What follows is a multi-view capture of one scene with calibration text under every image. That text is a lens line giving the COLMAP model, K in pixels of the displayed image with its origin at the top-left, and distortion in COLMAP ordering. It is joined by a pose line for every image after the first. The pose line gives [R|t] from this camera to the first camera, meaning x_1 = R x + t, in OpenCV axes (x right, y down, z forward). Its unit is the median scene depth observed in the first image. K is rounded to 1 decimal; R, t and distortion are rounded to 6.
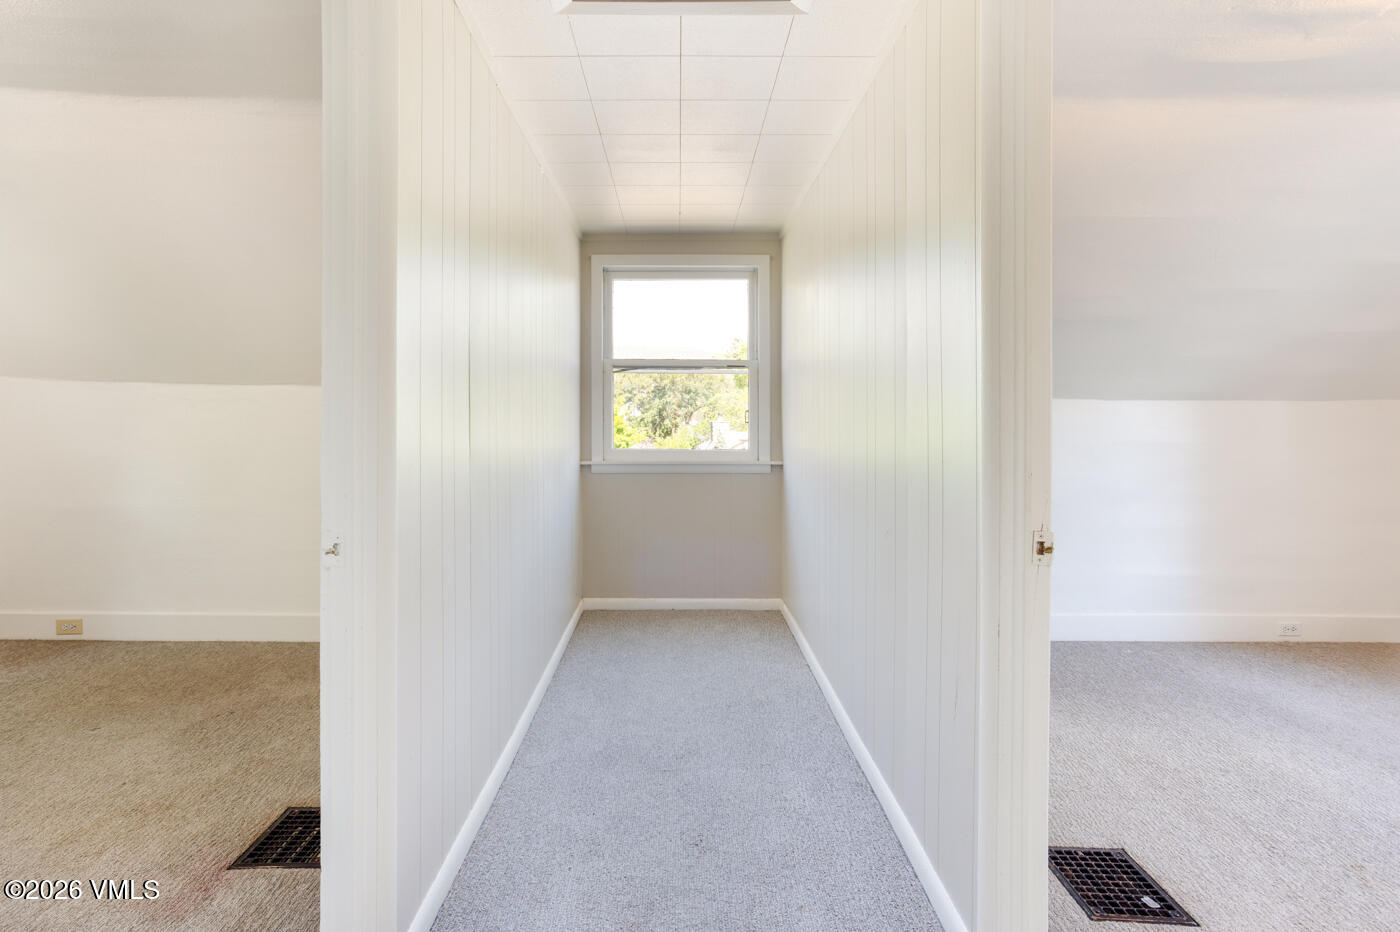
lens RADIAL K [[708.8, 0, 695.2], [0, 708.8, 467.8], [0, 0, 1]] dist [0.001931, 0.000926]
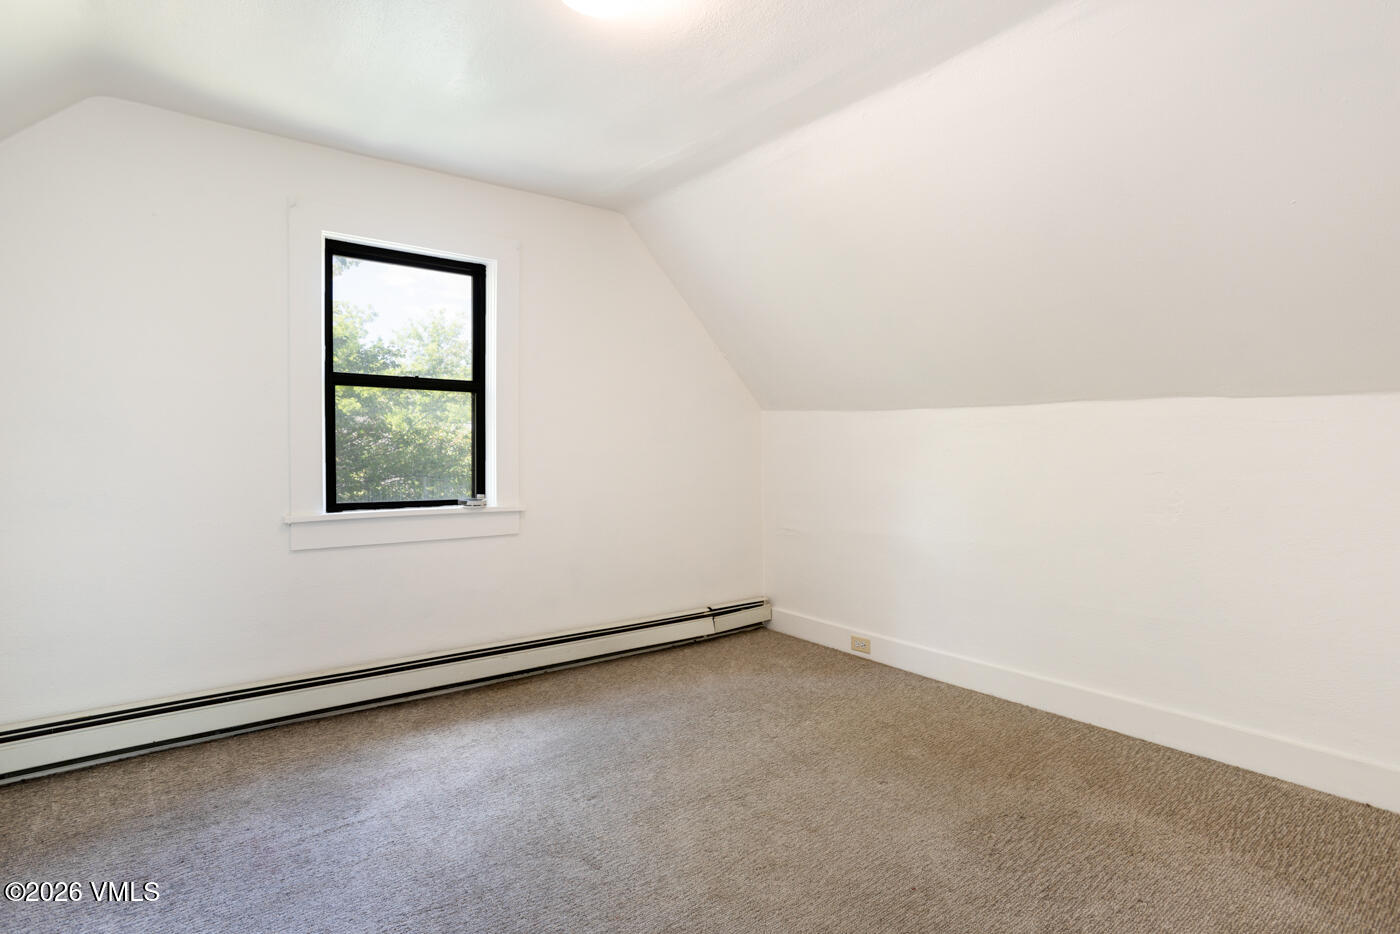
lens RADIAL K [[708.8, 0, 699.2], [0, 708.8, 465.1], [0, 0, 1]] dist [0.001931, 0.000926]
pose [[0.586881, -0.014667, -0.809540, -0.196156], [-0.016249, 0.999421, -0.029886, -0.010448], [0.809510, 0.030694, 0.586303, 0.213792]]
